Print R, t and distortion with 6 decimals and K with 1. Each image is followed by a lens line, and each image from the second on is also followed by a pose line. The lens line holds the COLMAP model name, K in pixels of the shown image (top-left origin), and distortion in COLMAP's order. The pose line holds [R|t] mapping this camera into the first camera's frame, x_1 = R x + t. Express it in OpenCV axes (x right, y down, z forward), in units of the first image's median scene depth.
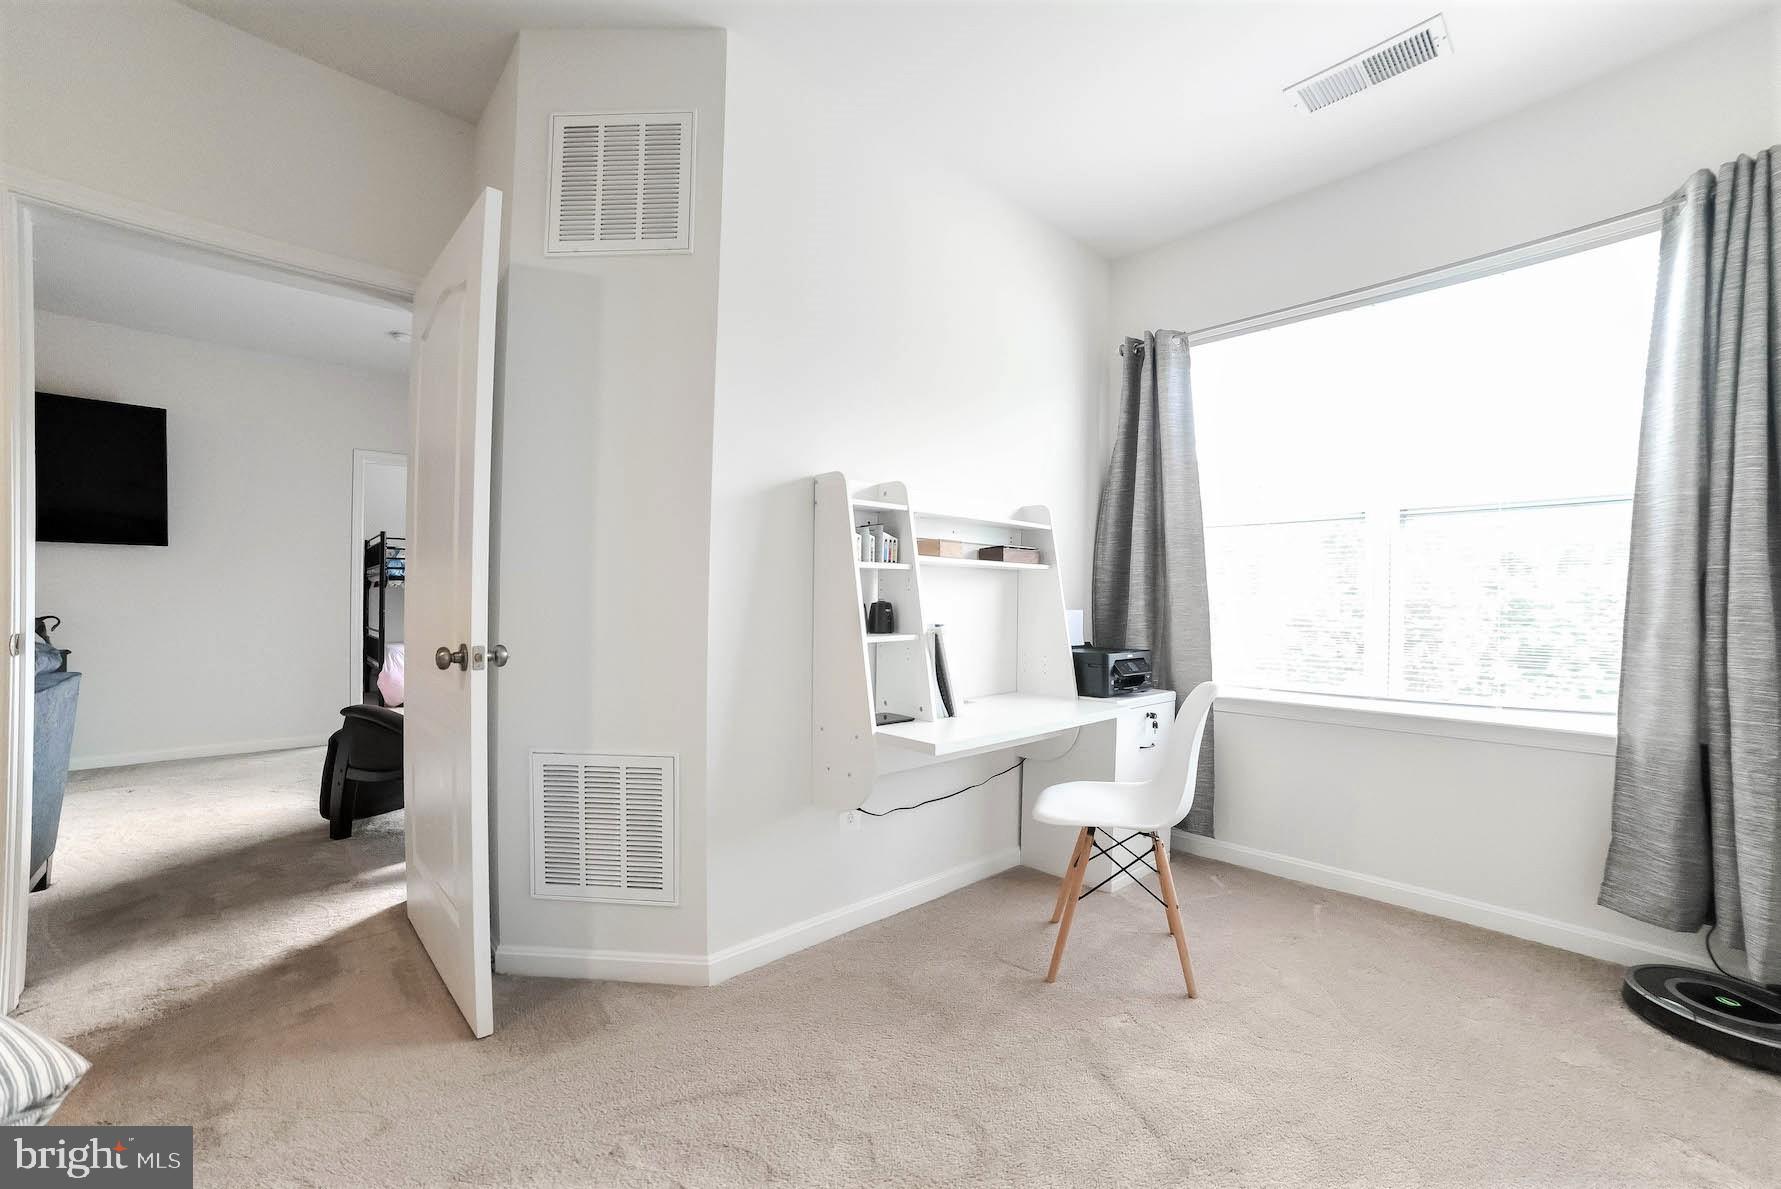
lens RADIAL K [[685.4, 0, 884.4], [0, 685.4, 600.3], [0, 0, 1]] dist [-0.081068, 0.025992]
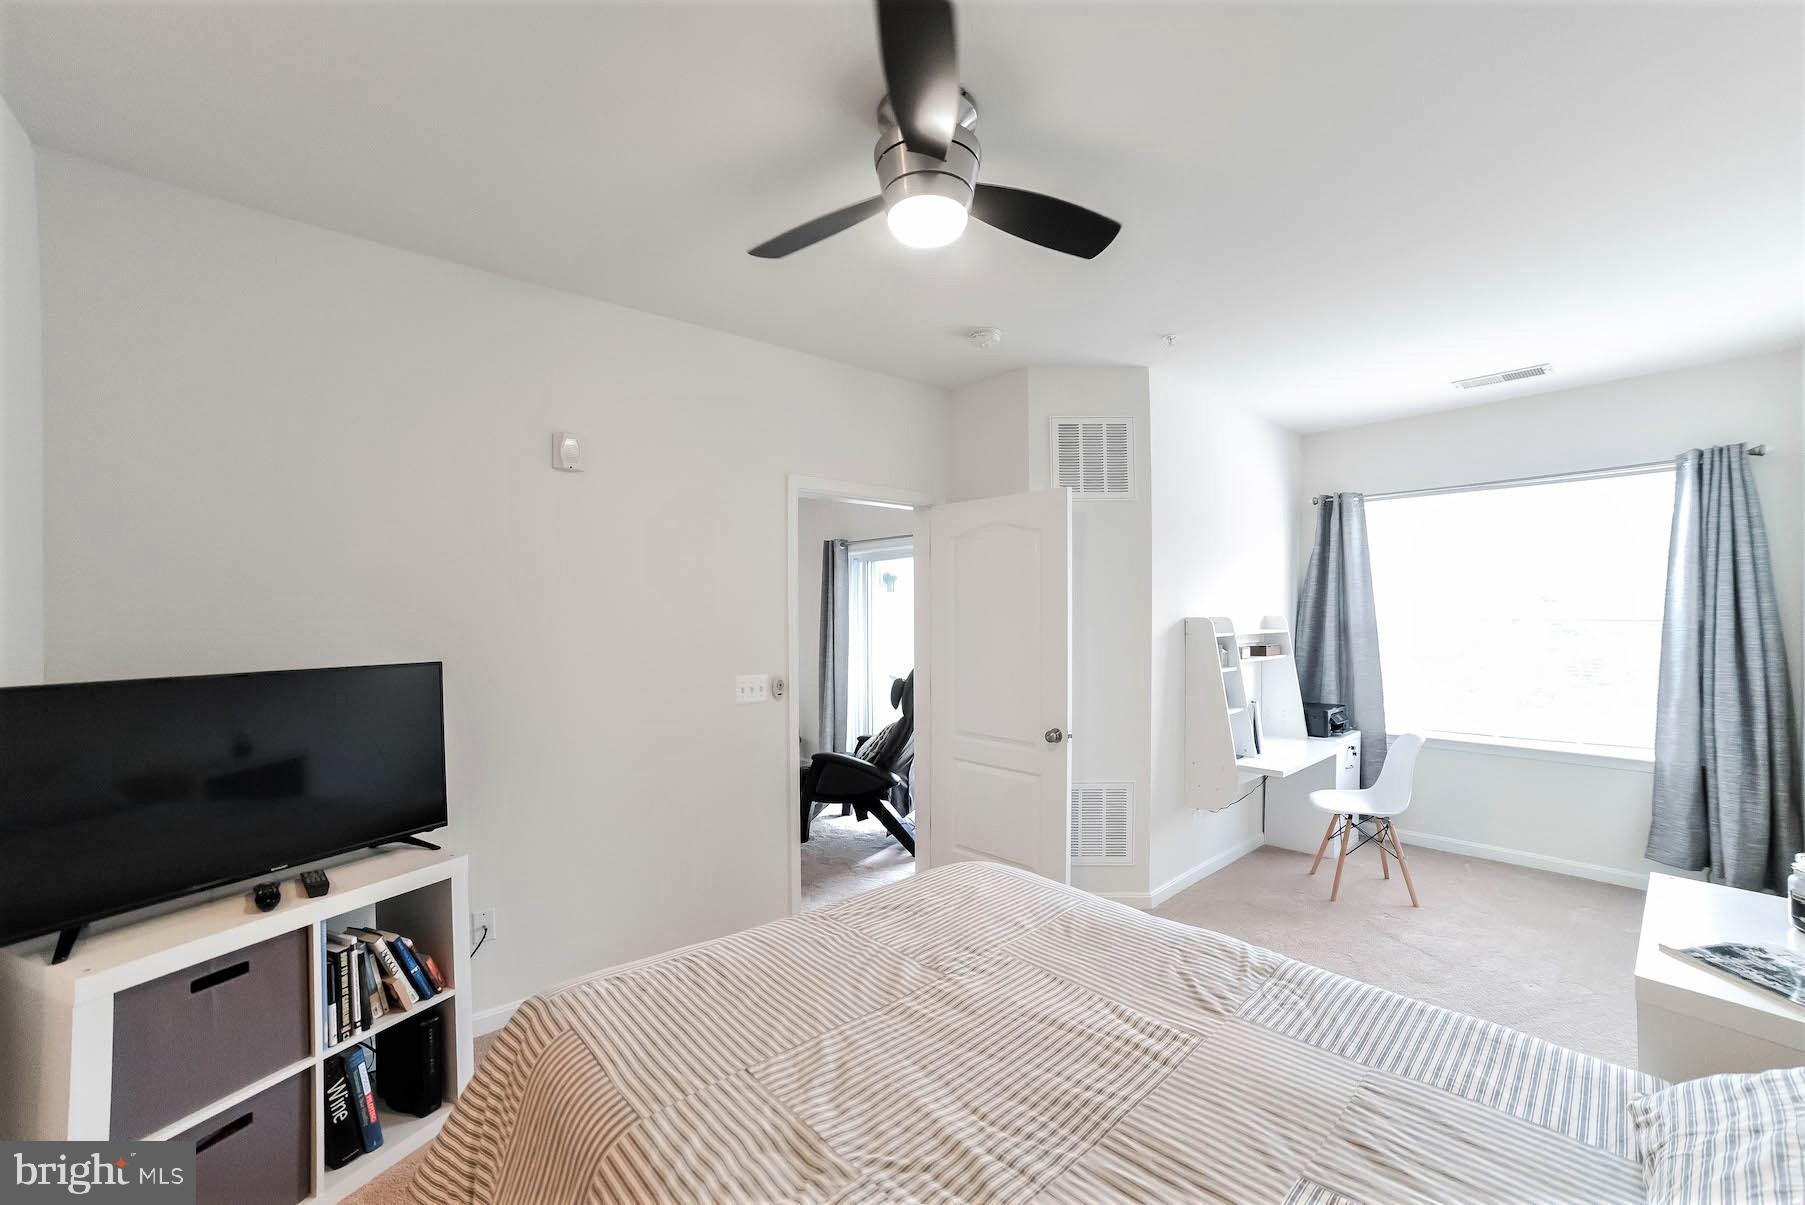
lens RADIAL K [[698.8, 0, 890.3], [0, 698.8, 611.5], [0, 0, 1]] dist [-0.077706, 0.027340]
pose [[0.999670, -0.016659, -0.019541, -0.932857], [0.016707, 0.999858, 0.002297, -0.245713], [0.019500, -0.002623, 0.999806, -0.869869]]
